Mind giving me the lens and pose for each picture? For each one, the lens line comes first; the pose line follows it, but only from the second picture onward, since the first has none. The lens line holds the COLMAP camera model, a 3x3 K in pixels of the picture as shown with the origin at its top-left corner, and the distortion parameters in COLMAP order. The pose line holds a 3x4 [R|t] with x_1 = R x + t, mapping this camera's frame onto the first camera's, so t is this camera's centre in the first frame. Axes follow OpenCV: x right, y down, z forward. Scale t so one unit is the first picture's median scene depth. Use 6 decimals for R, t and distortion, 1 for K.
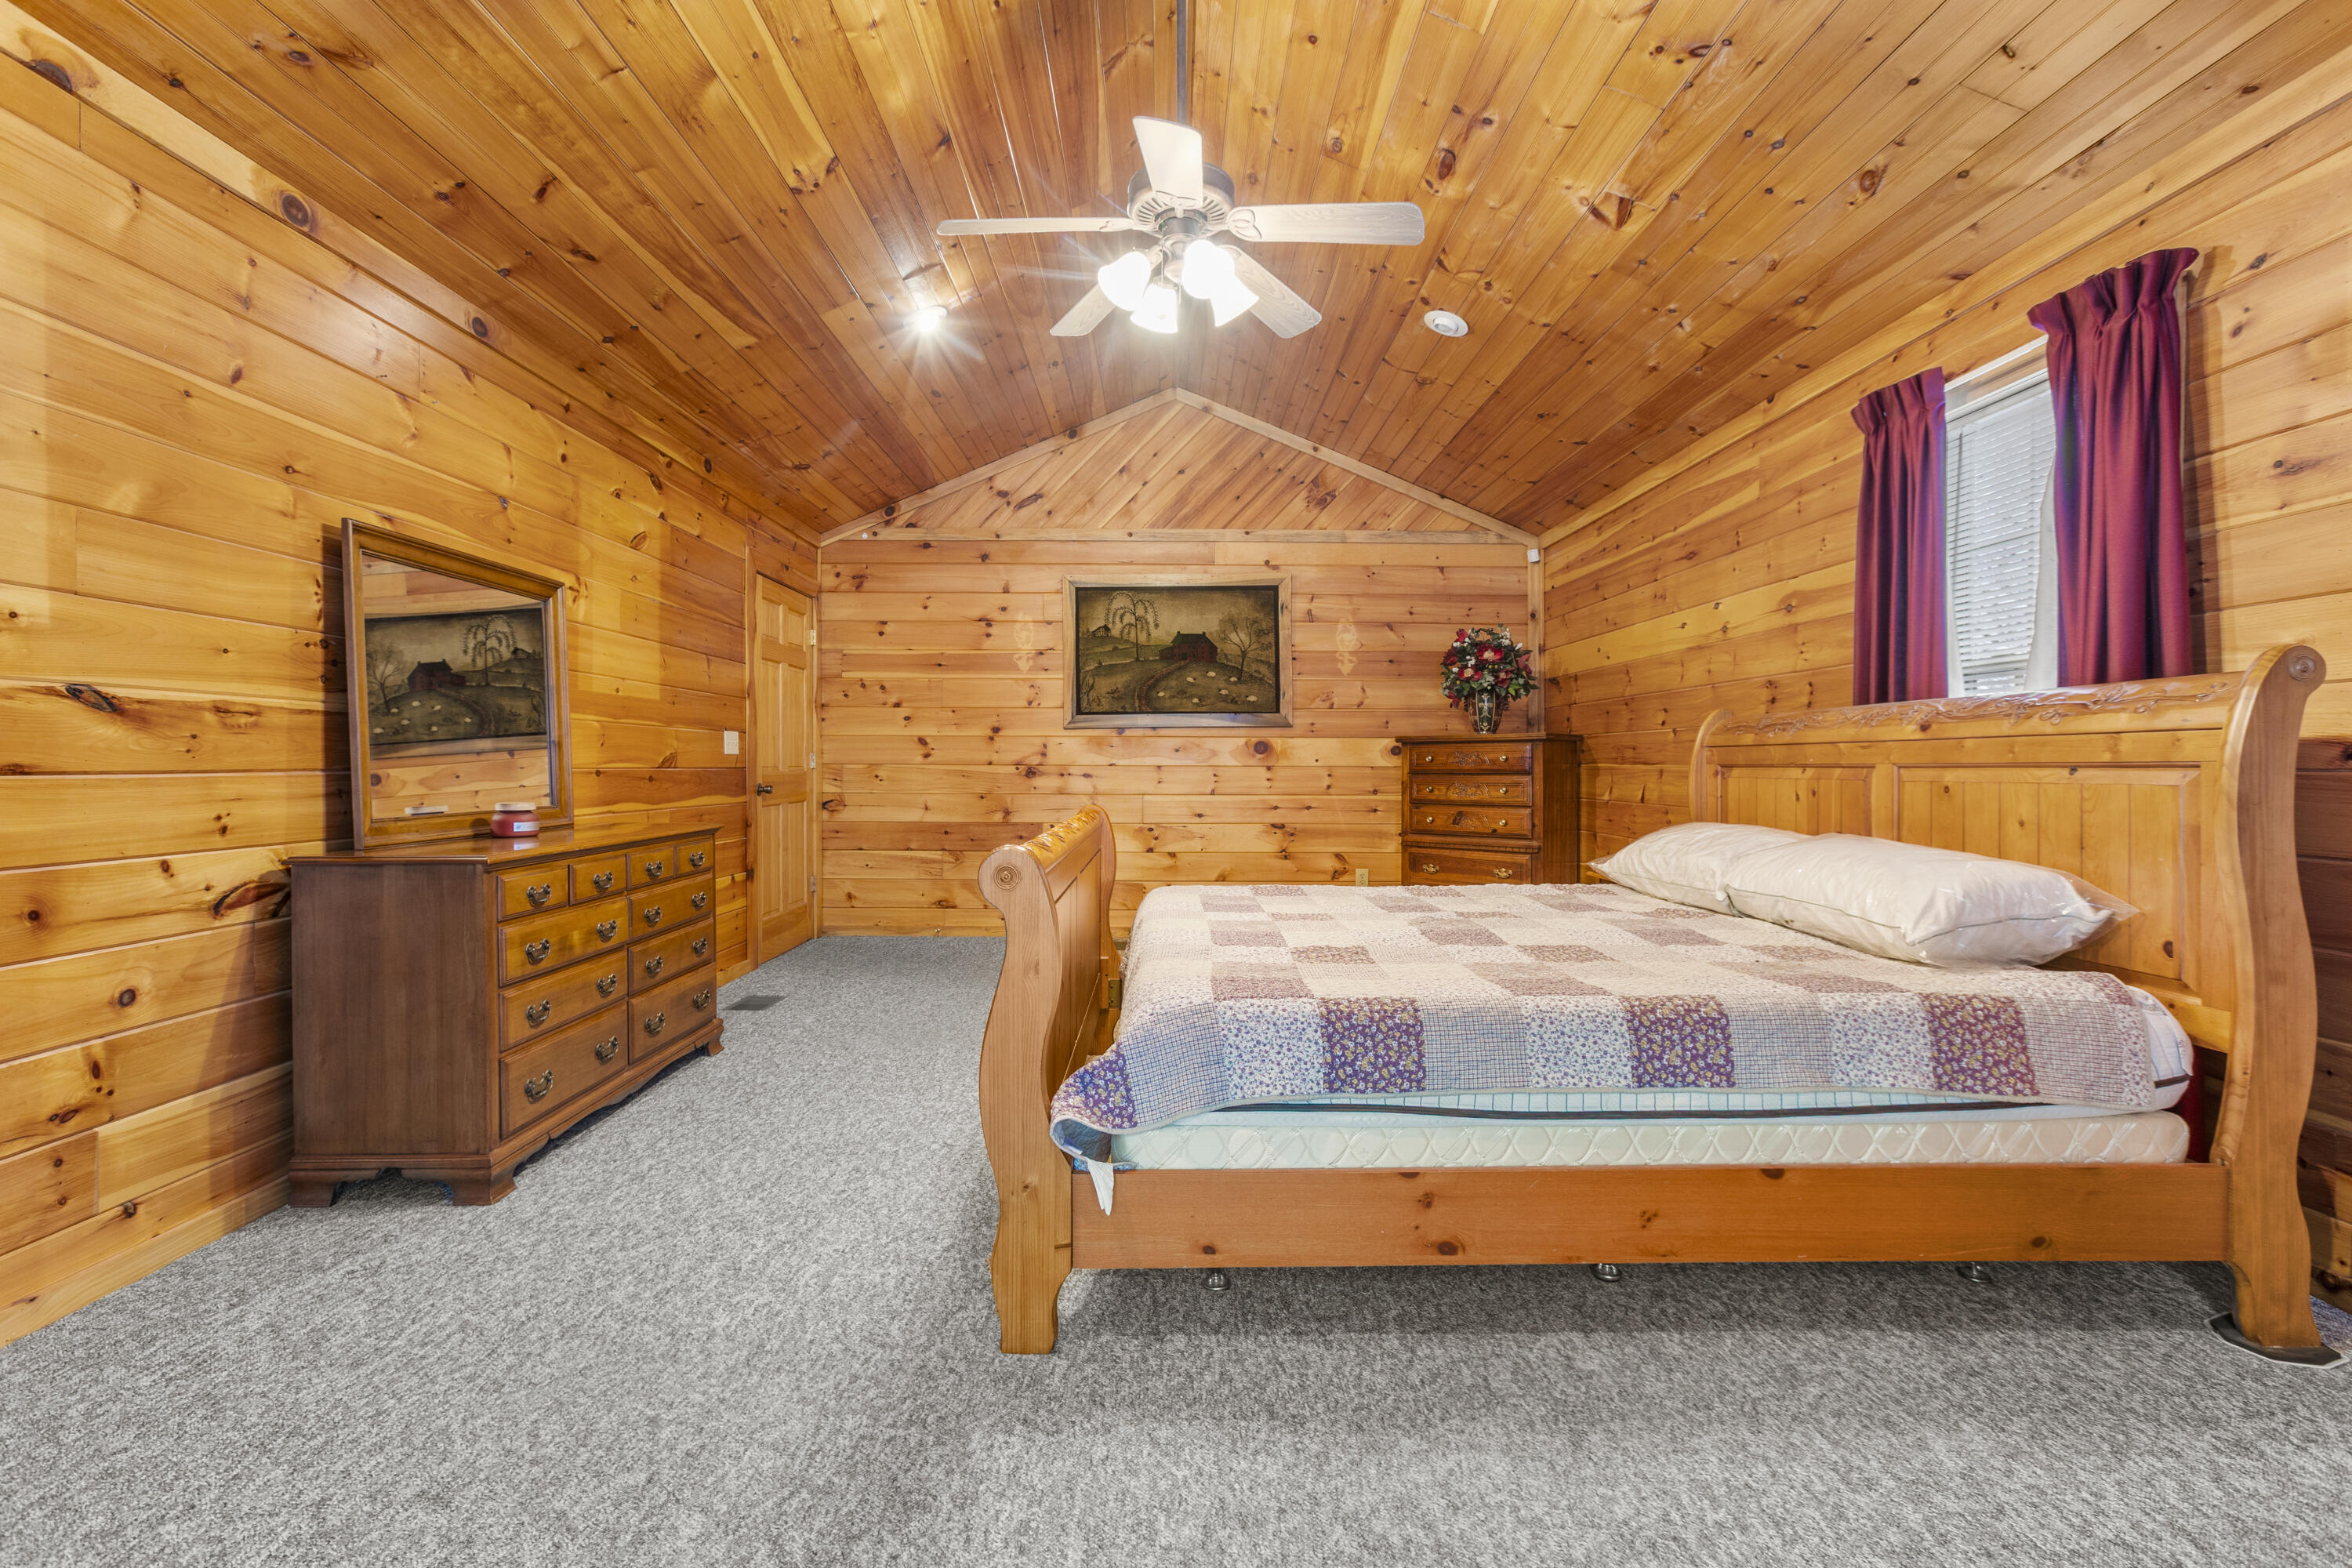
lens RADIAL K [[1059.9, 0, 1169.2], [0, 1059.9, 770.7], [0, 0, 1]] dist [-0.028617, 0.014800]
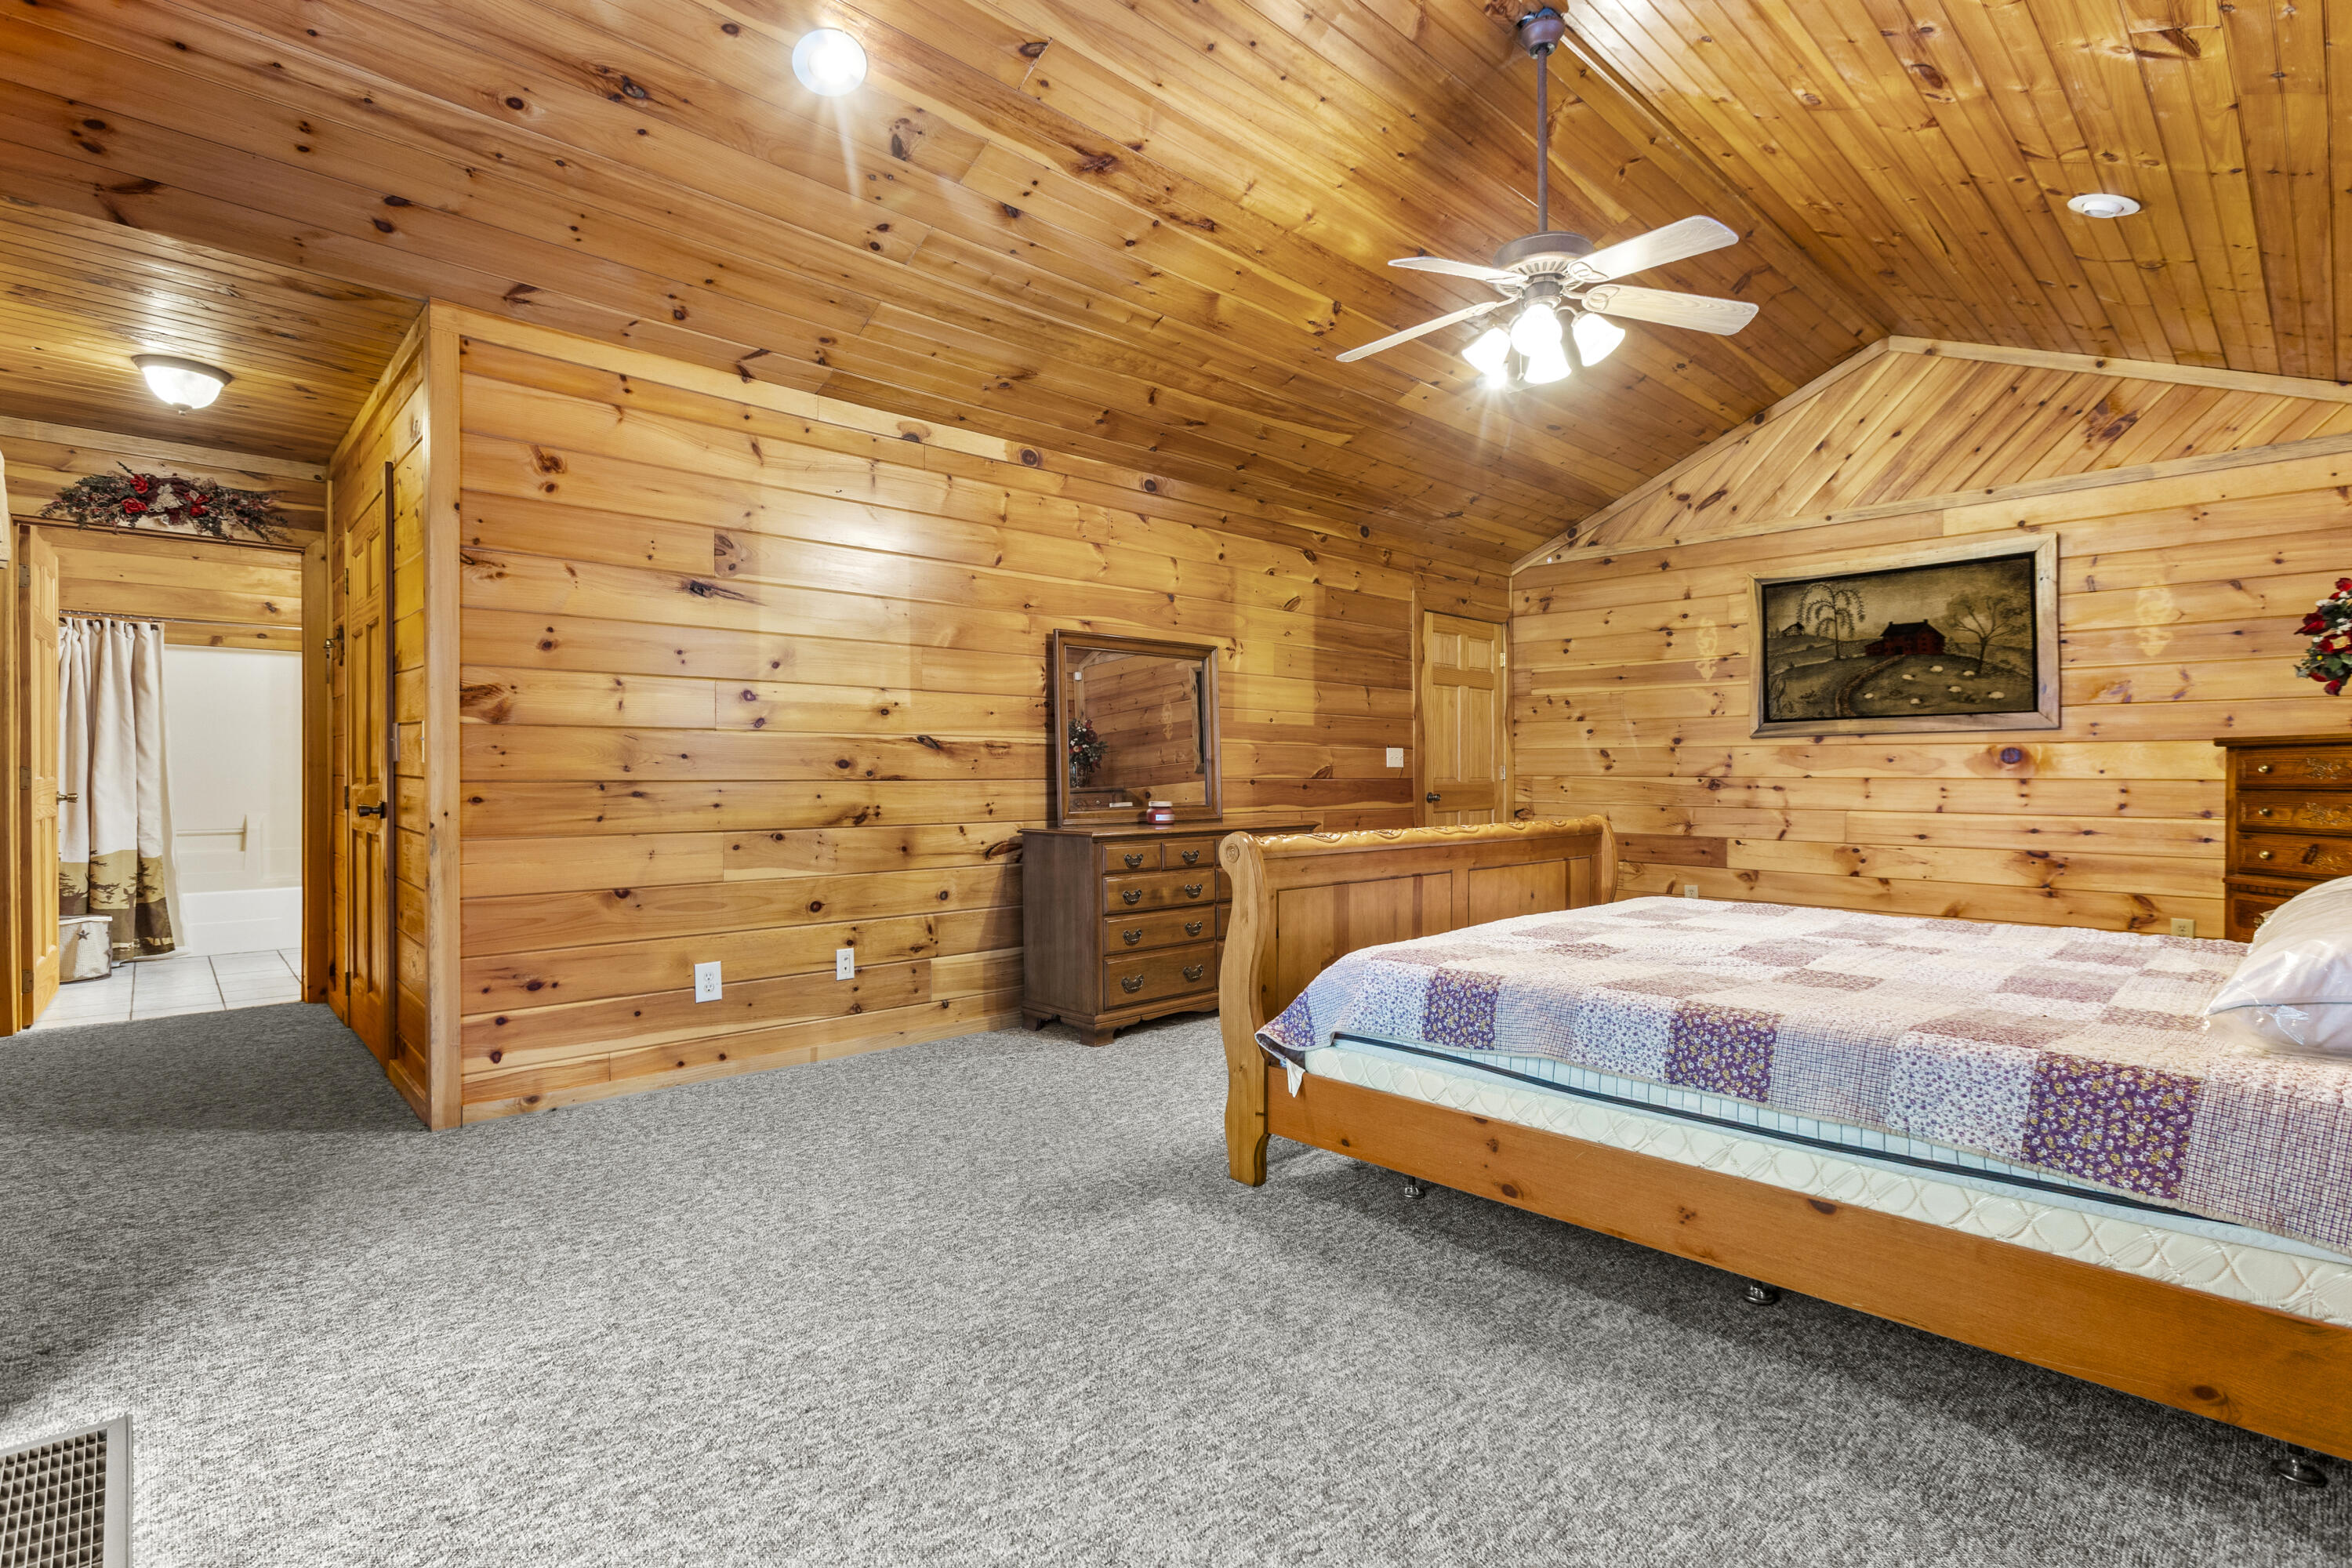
lens RADIAL K [[1105.5, 0, 1155.3], [0, 1105.5, 784.0], [0, 0, 1]] dist [-0.055681, 0.027416]
pose [[0.674186, 0.005174, -0.738544, 0.375967], [-0.004983, 0.999985, 0.002457, 0.001455], [0.738545, 0.002024, 0.674201, -0.044439]]
